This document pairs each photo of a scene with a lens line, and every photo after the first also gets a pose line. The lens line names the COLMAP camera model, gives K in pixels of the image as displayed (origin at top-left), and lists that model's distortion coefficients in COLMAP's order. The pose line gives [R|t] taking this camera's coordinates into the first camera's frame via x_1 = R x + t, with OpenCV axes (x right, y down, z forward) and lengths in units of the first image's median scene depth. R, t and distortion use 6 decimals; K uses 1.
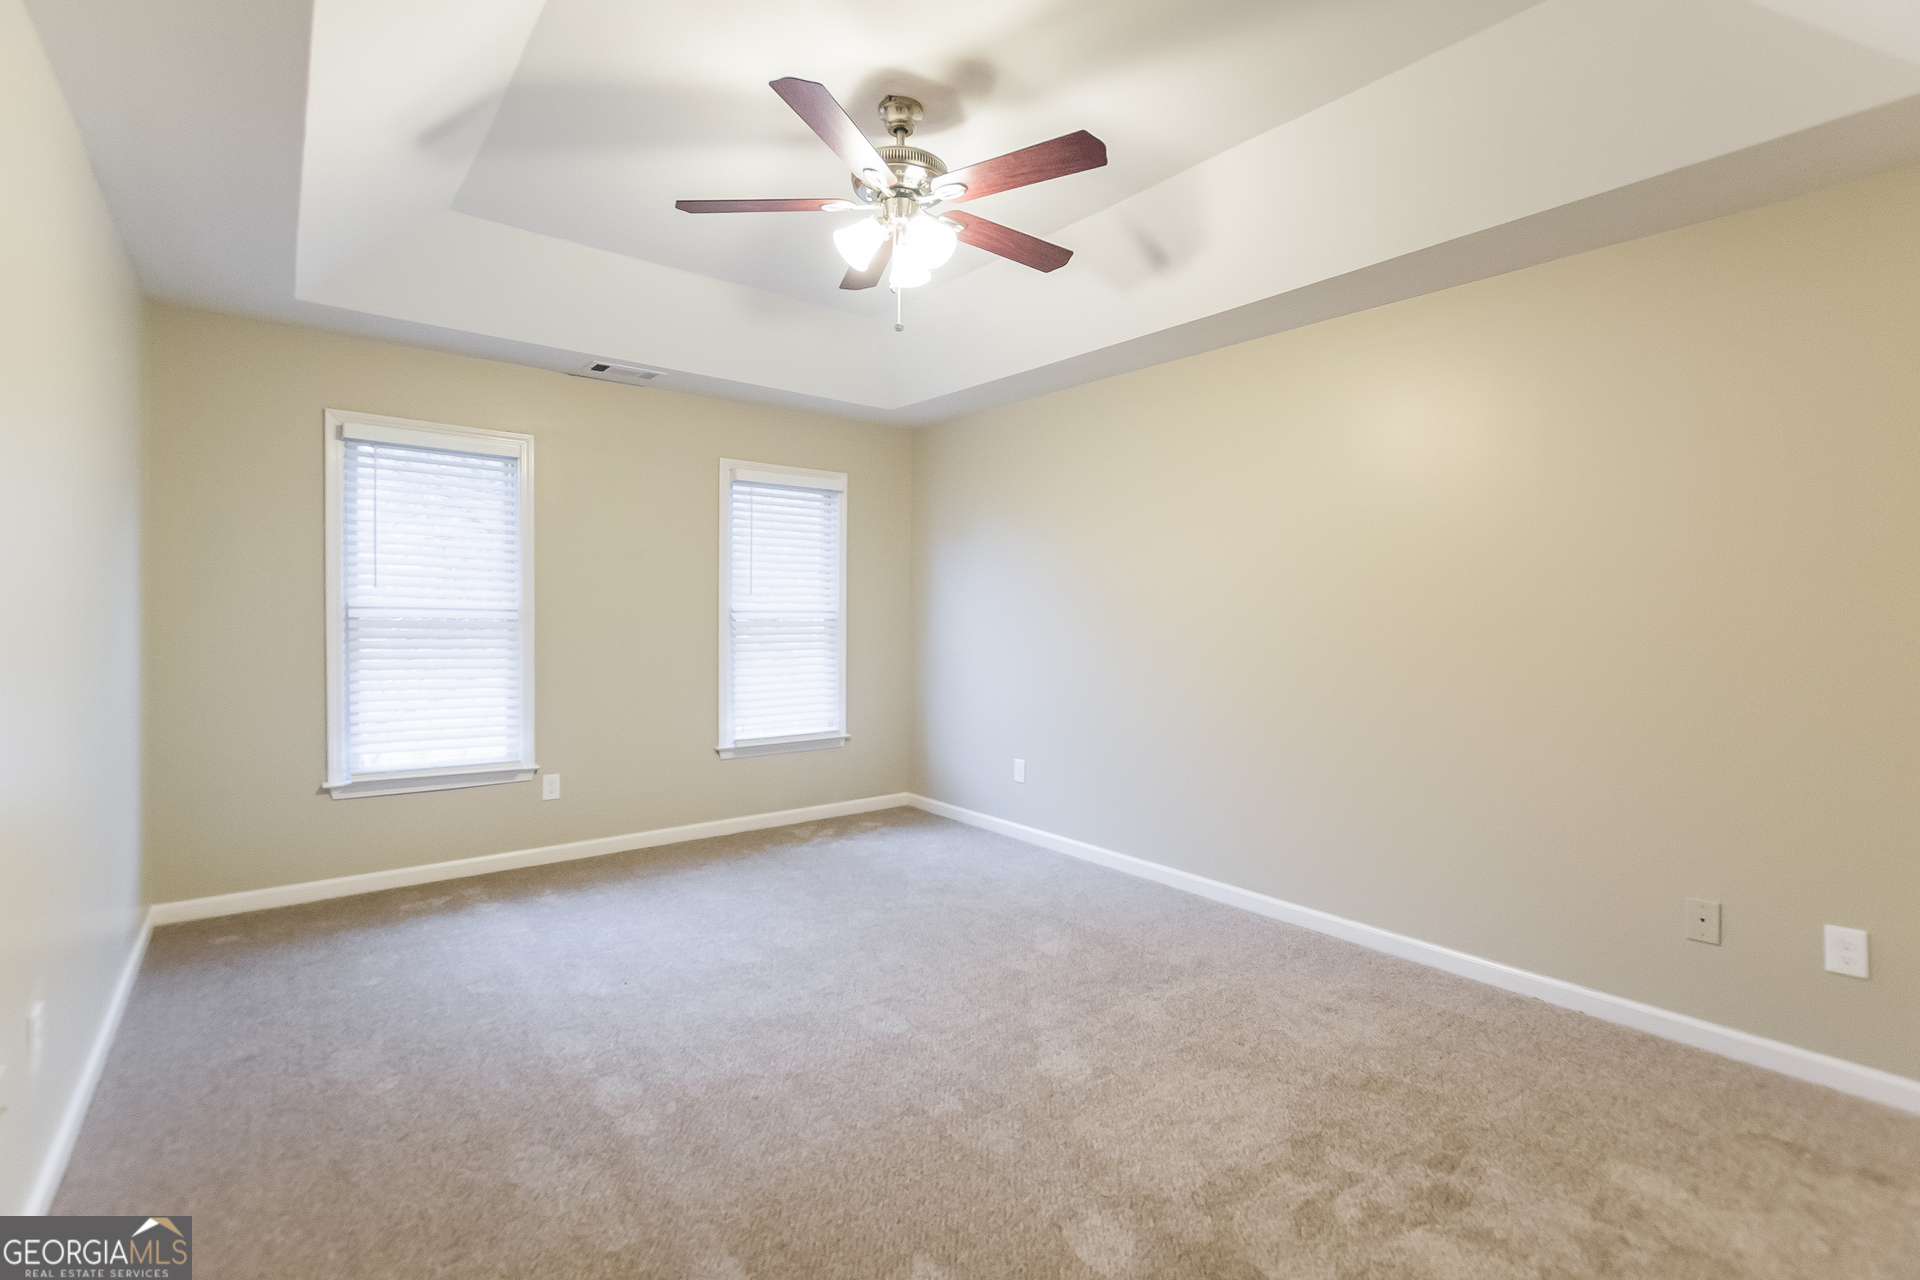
lens RADIAL K [[851.2, 0, 960.9], [0, 851.2, 623.0], [0, 0, 1]] dist [0.001656, 0.000151]
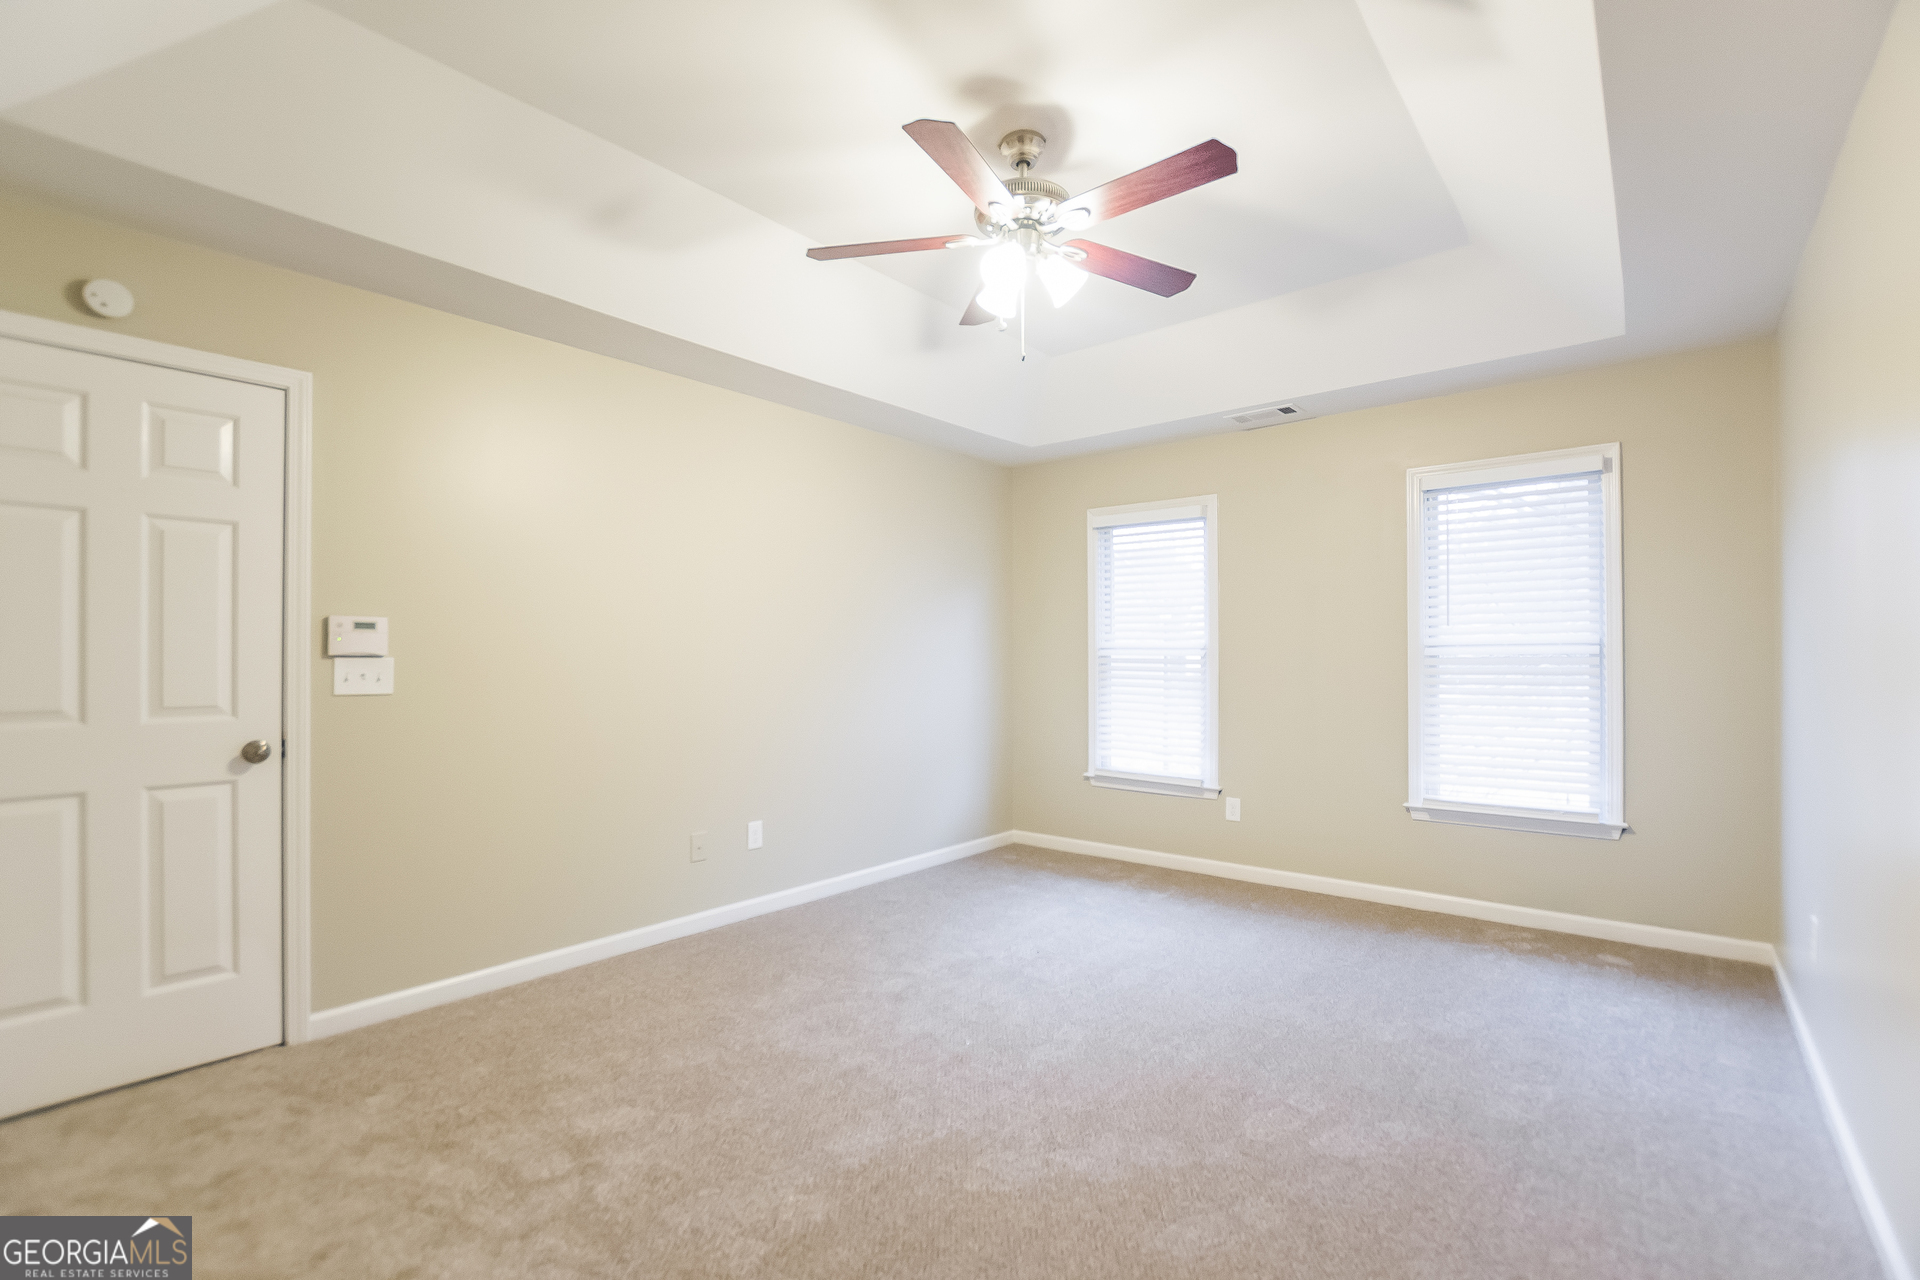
lens RADIAL K [[866.3, 0, 958.7], [0, 866.3, 654.7], [0, 0, 1]] dist [-0.018107, 0.000368]
pose [[0.196546, -0.006718, -0.980471, 0.547596], [0.001882, 0.999977, -0.006474, -0.000682], [0.980493, -0.000573, 0.196555, 0.433695]]
